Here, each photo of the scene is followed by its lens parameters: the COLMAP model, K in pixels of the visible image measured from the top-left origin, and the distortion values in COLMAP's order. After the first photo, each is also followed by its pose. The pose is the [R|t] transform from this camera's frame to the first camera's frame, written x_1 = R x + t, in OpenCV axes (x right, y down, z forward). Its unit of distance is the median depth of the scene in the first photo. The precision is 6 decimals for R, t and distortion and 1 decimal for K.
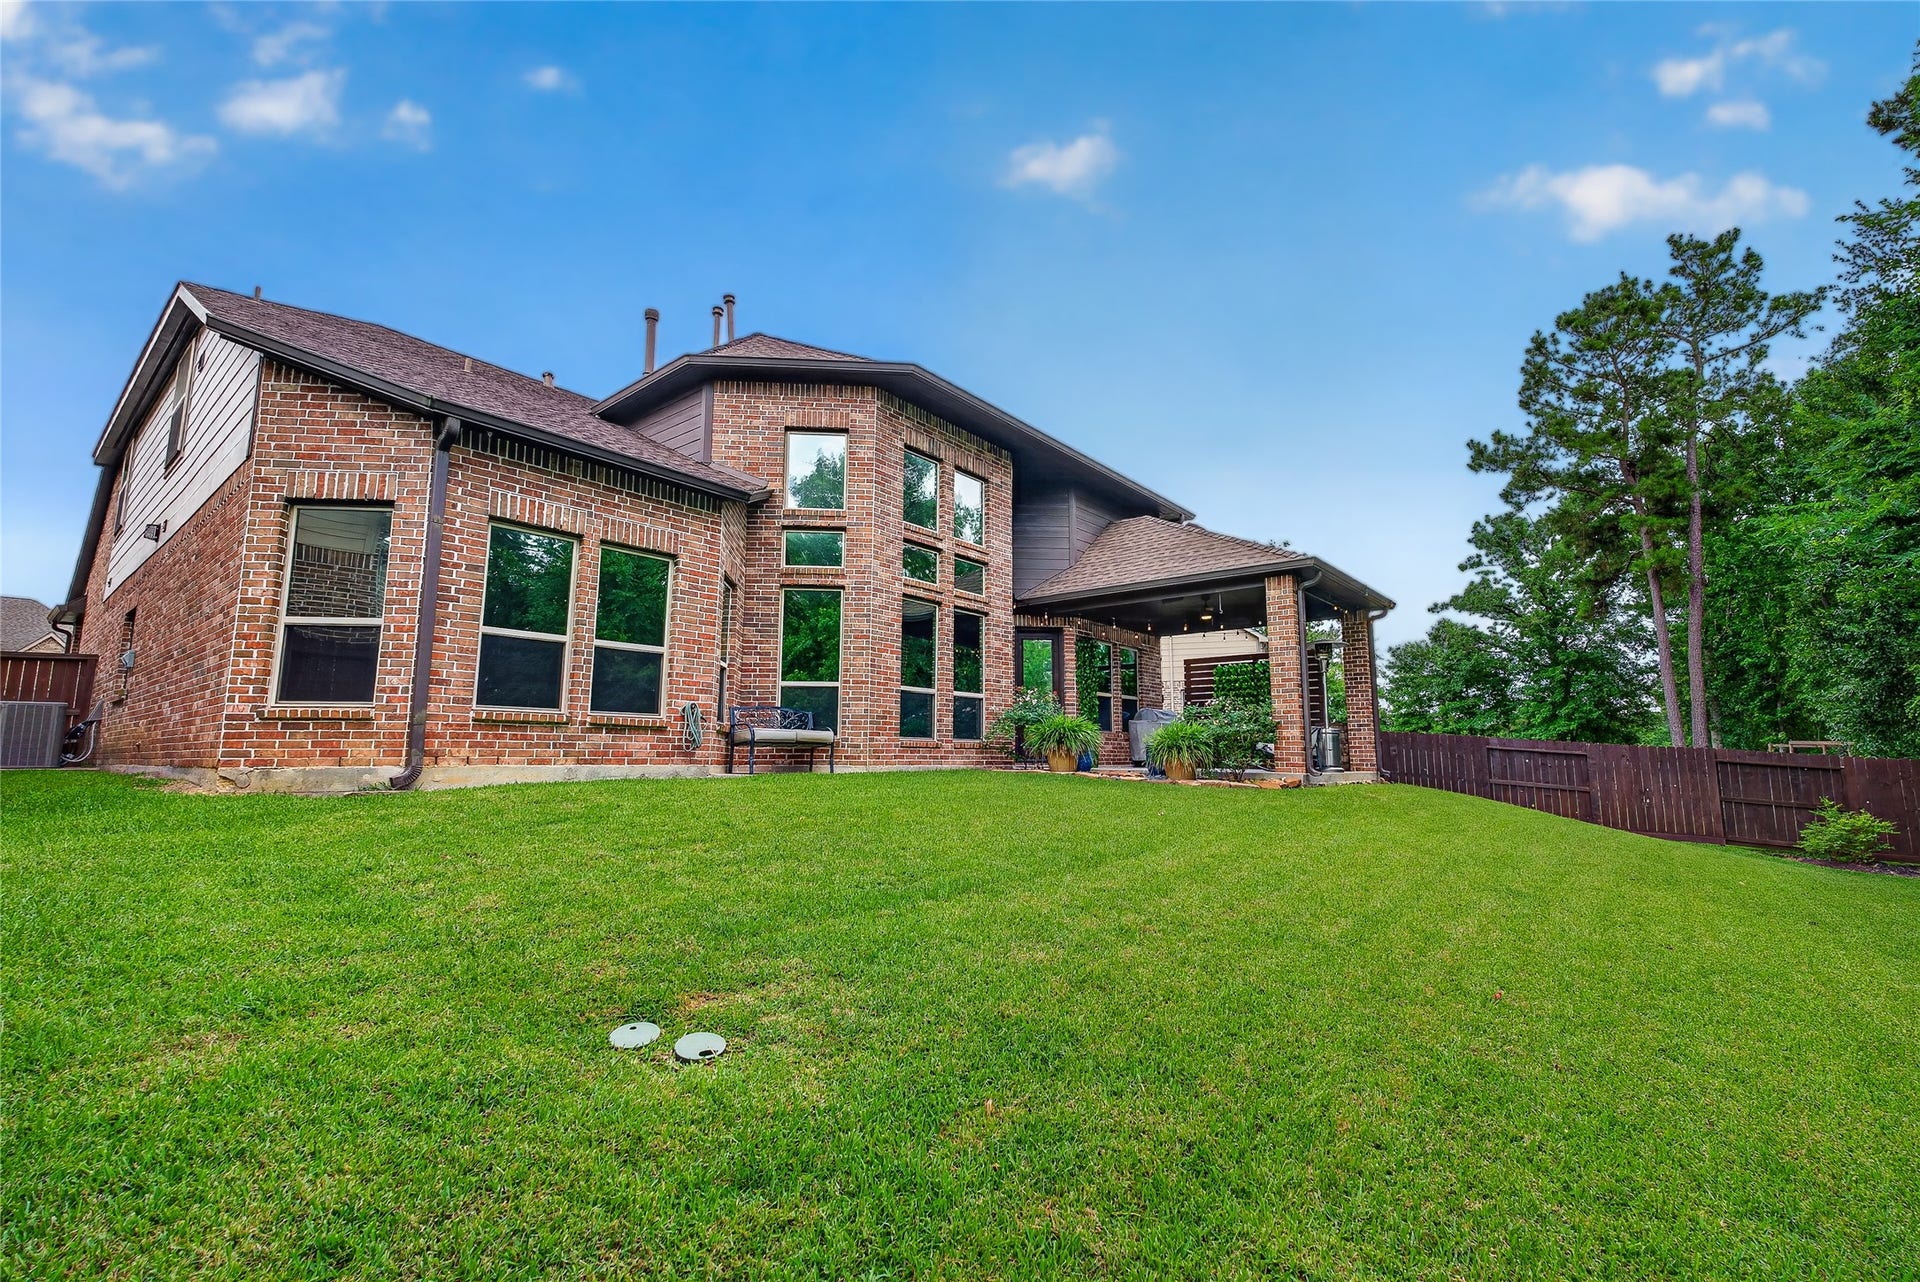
lens RADIAL K [[792.8, 0, 960.0], [0, 792.8, 641.0], [0, 0, 1]] dist [-0.007832, -0.000279]
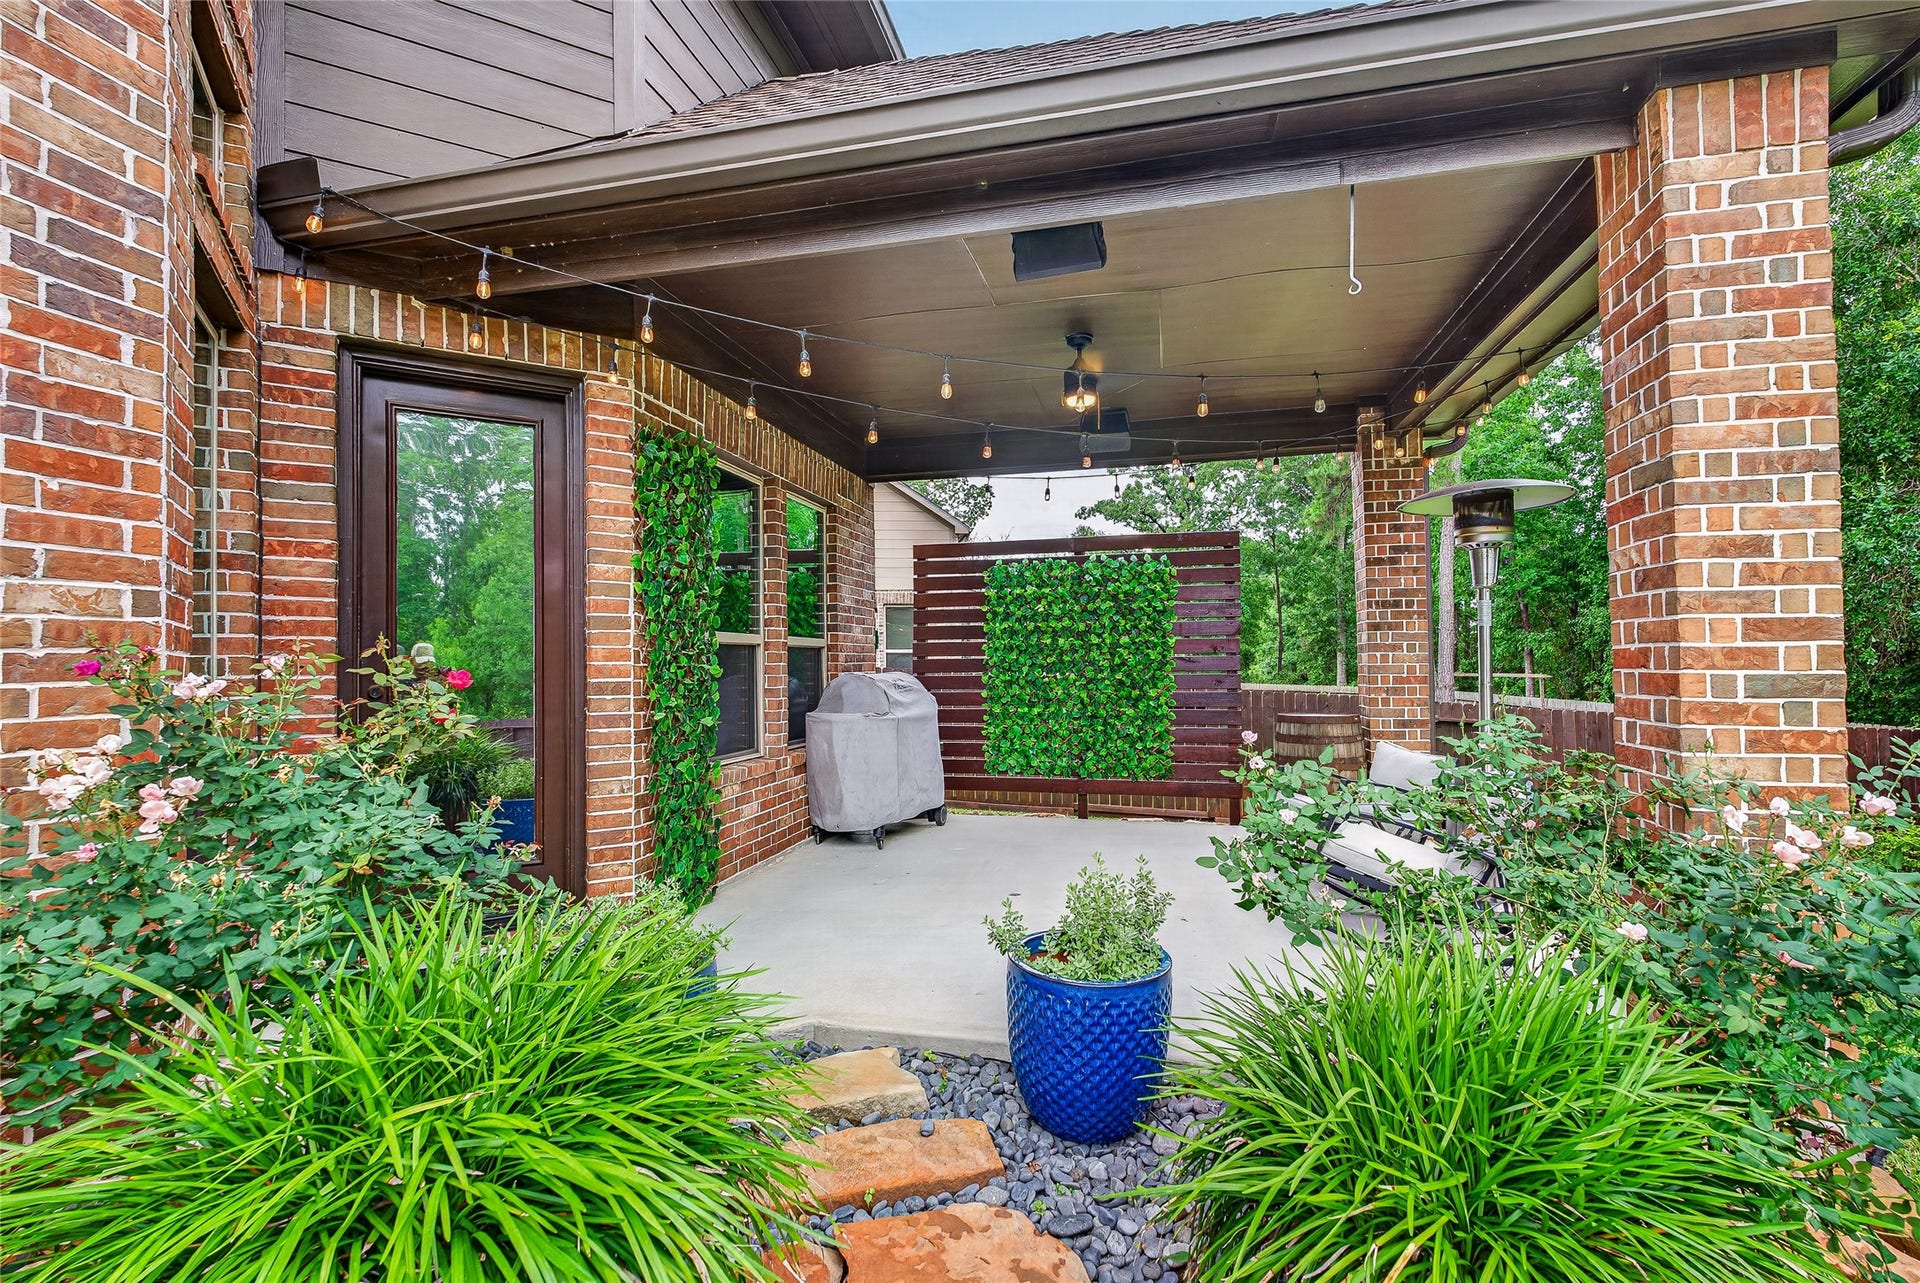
lens RADIAL K [[971.6, 0, 960.0], [0, 971.6, 641.5], [0, 0, 1]] dist [-0.013368, -0.000331]
pose [[0.908249, -0.000510, 0.418429, 0.125501], [-0.044824, 0.994126, 0.098508, 0.033328], [-0.416022, -0.108226, 0.902892, 0.763534]]
